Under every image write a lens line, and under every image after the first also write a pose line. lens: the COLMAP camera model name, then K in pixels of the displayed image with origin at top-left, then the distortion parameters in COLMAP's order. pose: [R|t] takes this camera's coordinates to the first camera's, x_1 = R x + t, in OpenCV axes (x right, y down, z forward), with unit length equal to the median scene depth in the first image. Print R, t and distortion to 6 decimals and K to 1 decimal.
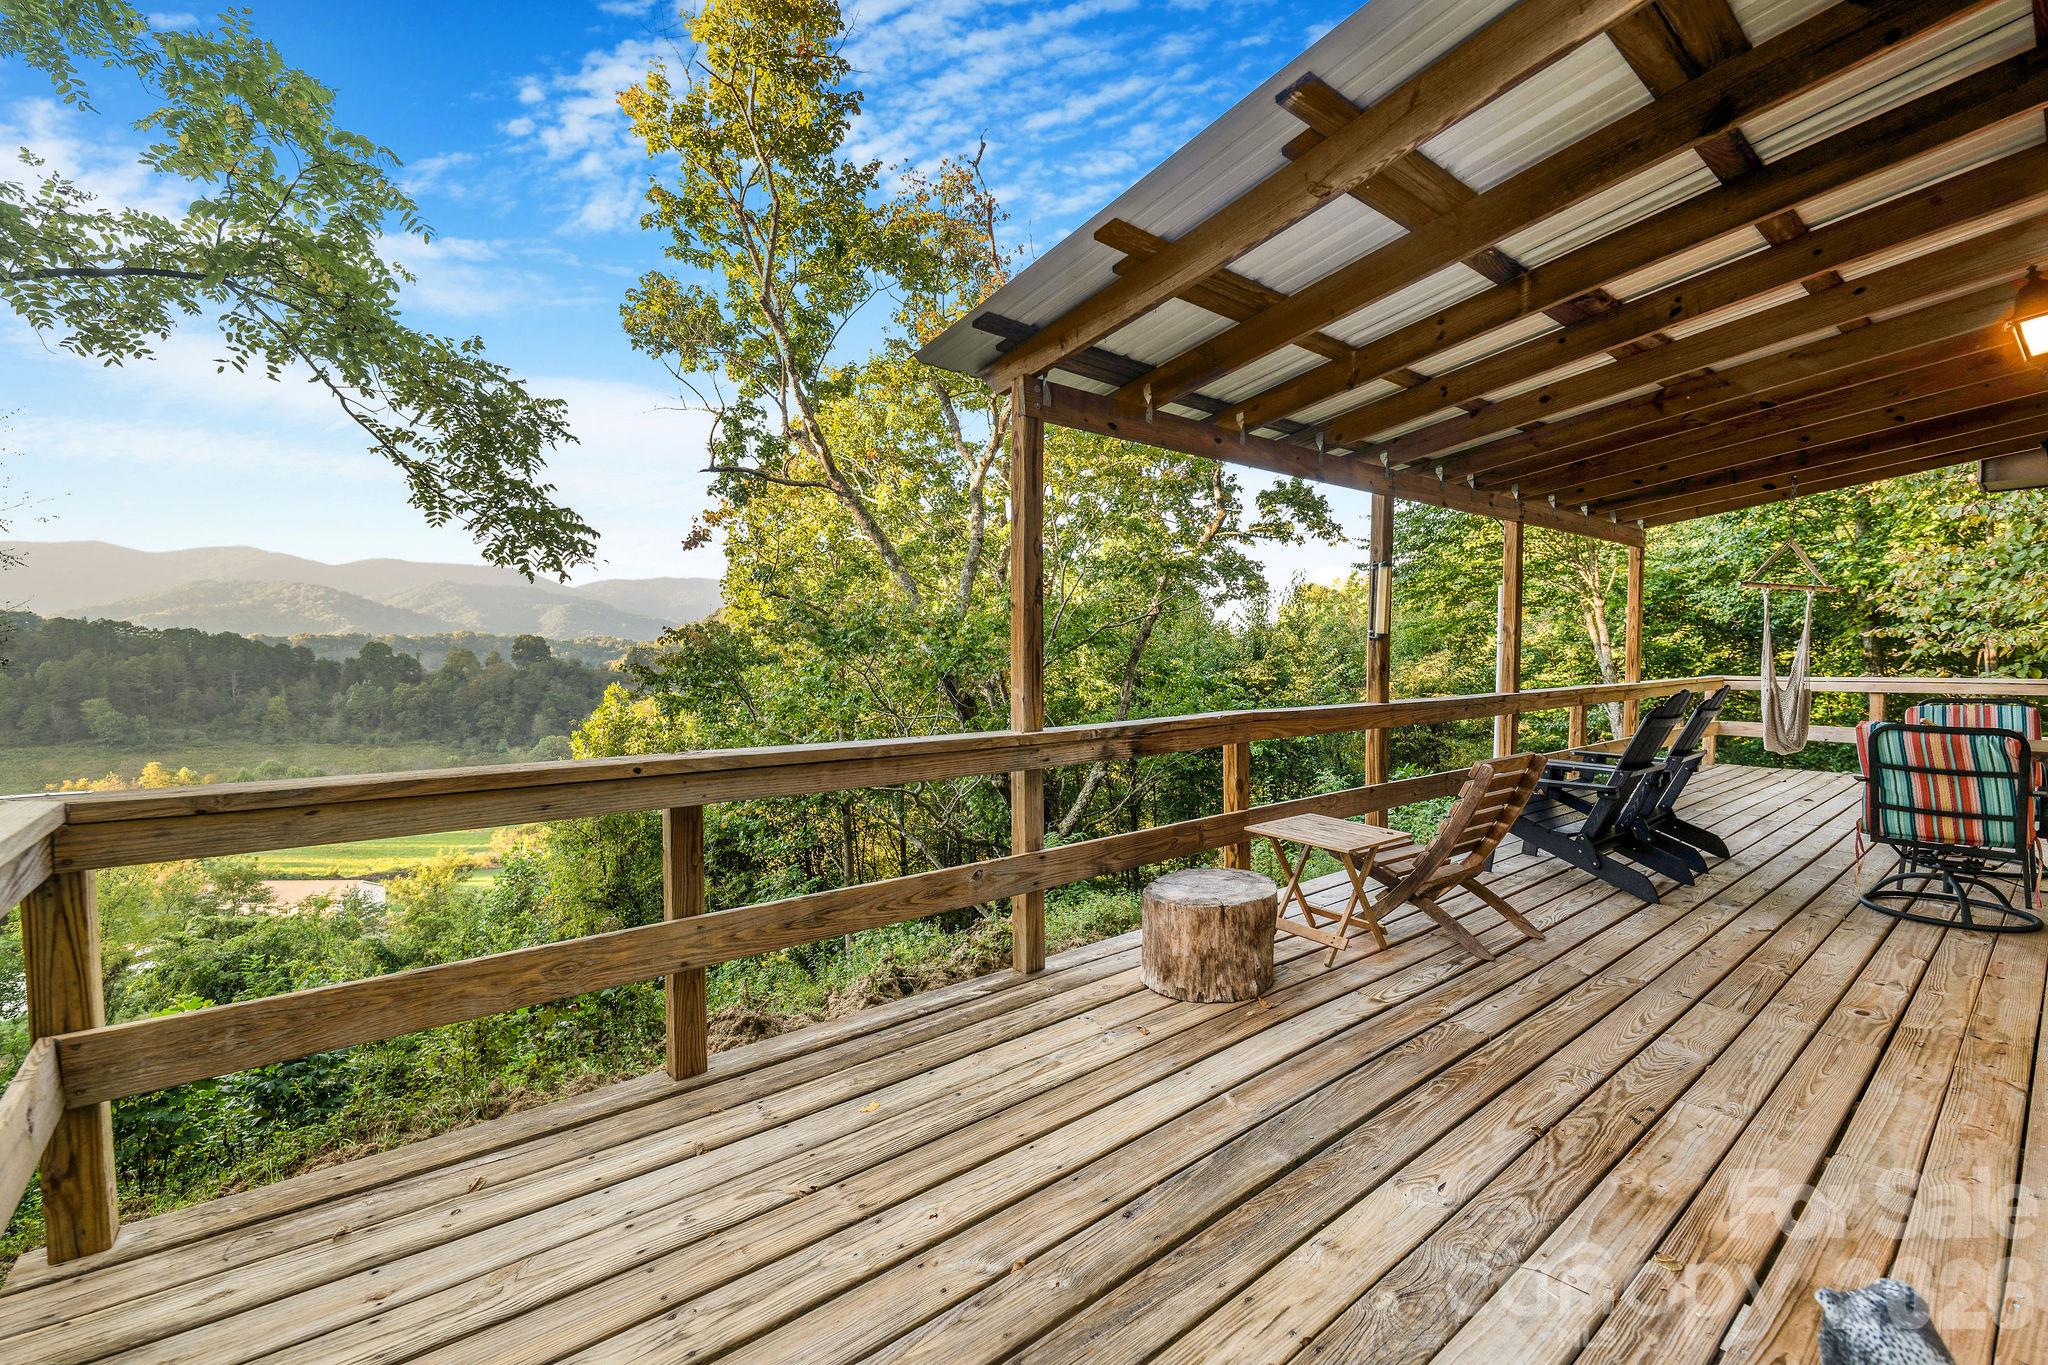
lens RADIAL K [[860.4, 0, 1024.0], [0, 860.4, 682.5], [0, 0, 1]] dist [0.004074, -0.000621]
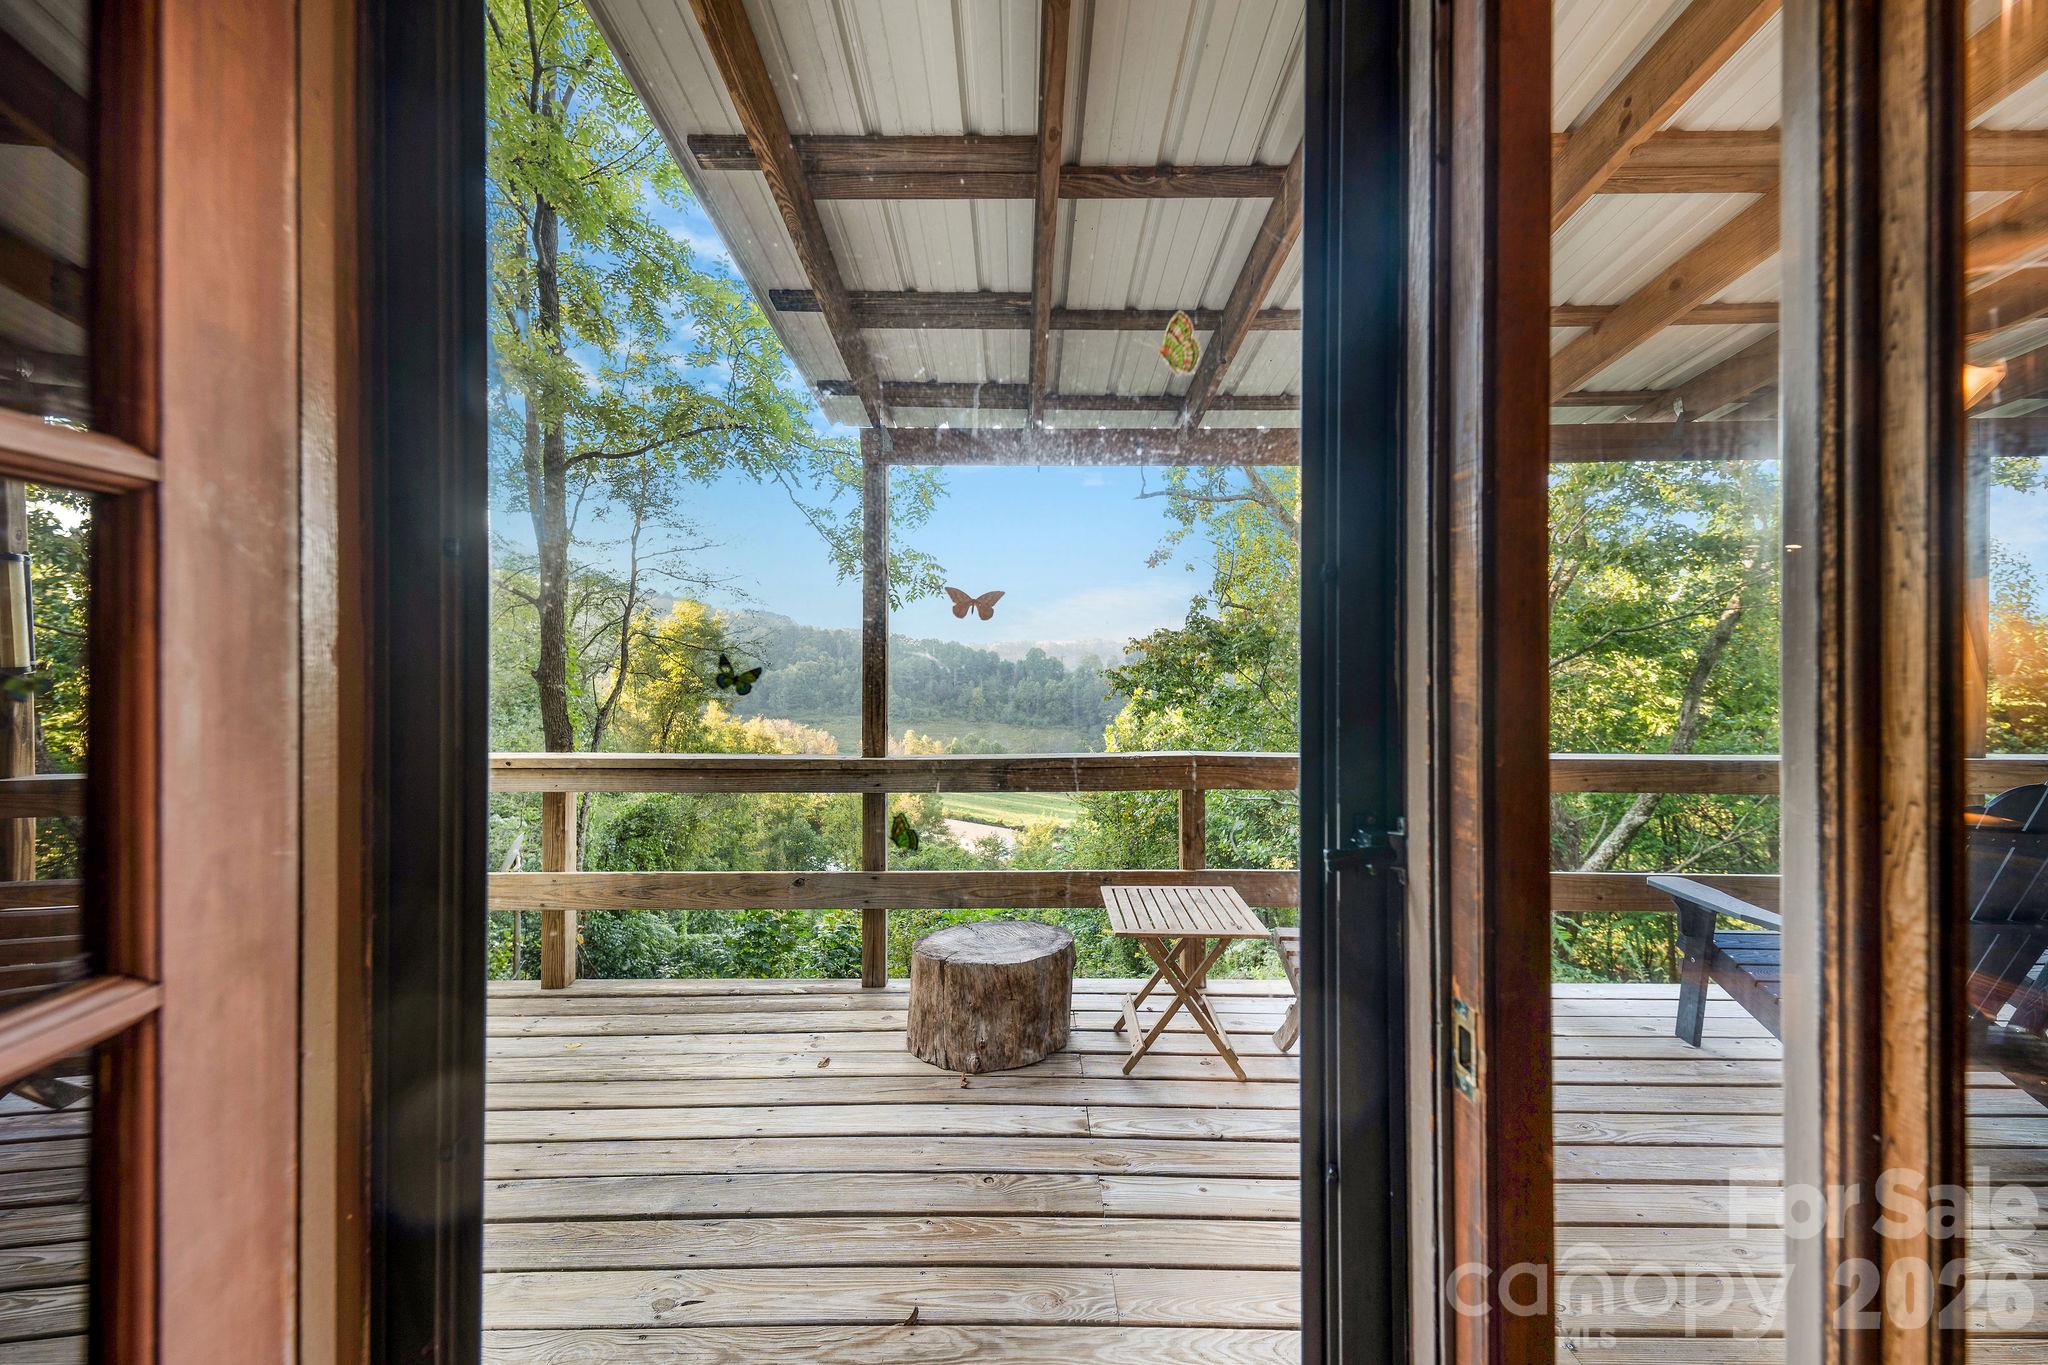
lens RADIAL K [[829.0, 0, 1015.9], [0, 829.0, 661.7], [0, 0, 1]] dist [0.020780, -0.000044]
pose [[0.780095, 0.006958, -0.625623, 0.160727], [-0.024622, 0.999505, -0.019585, -0.009059], [0.625177, 0.030682, 0.779880, 0.063677]]
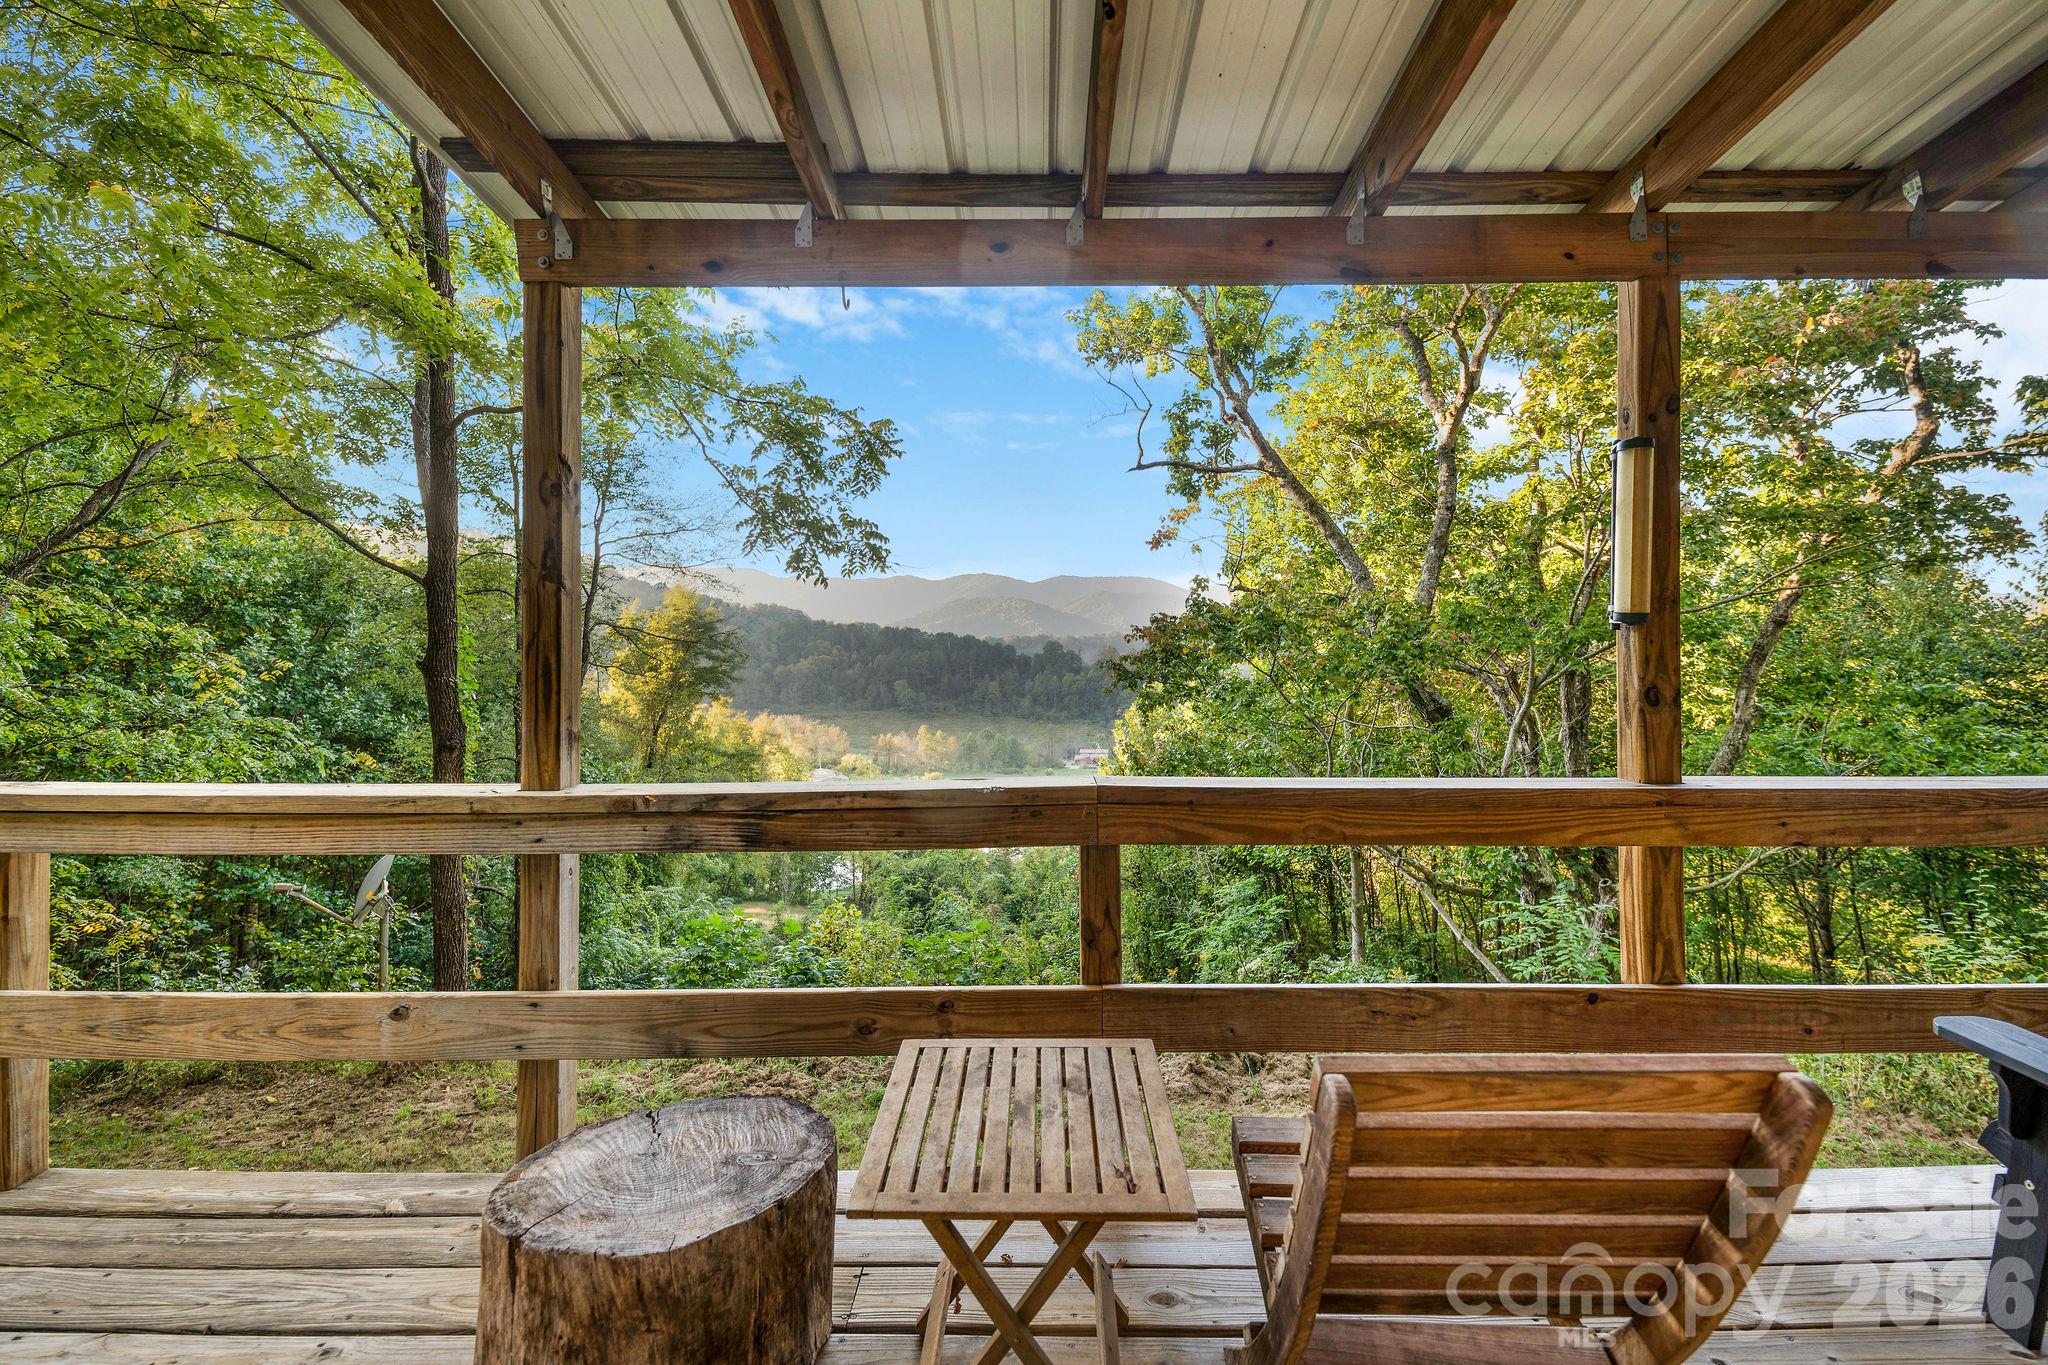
lens RADIAL K [[838.9, 0, 1029.3], [0, 838.9, 638.8], [0, 0, 1]] dist [0.002962, -0.000470]
pose [[0.776412, -0.009168, -0.630159, 0.133858], [-0.020078, 0.999027, -0.039272, -0.006903], [0.629905, 0.043144, 0.775473, 0.154161]]
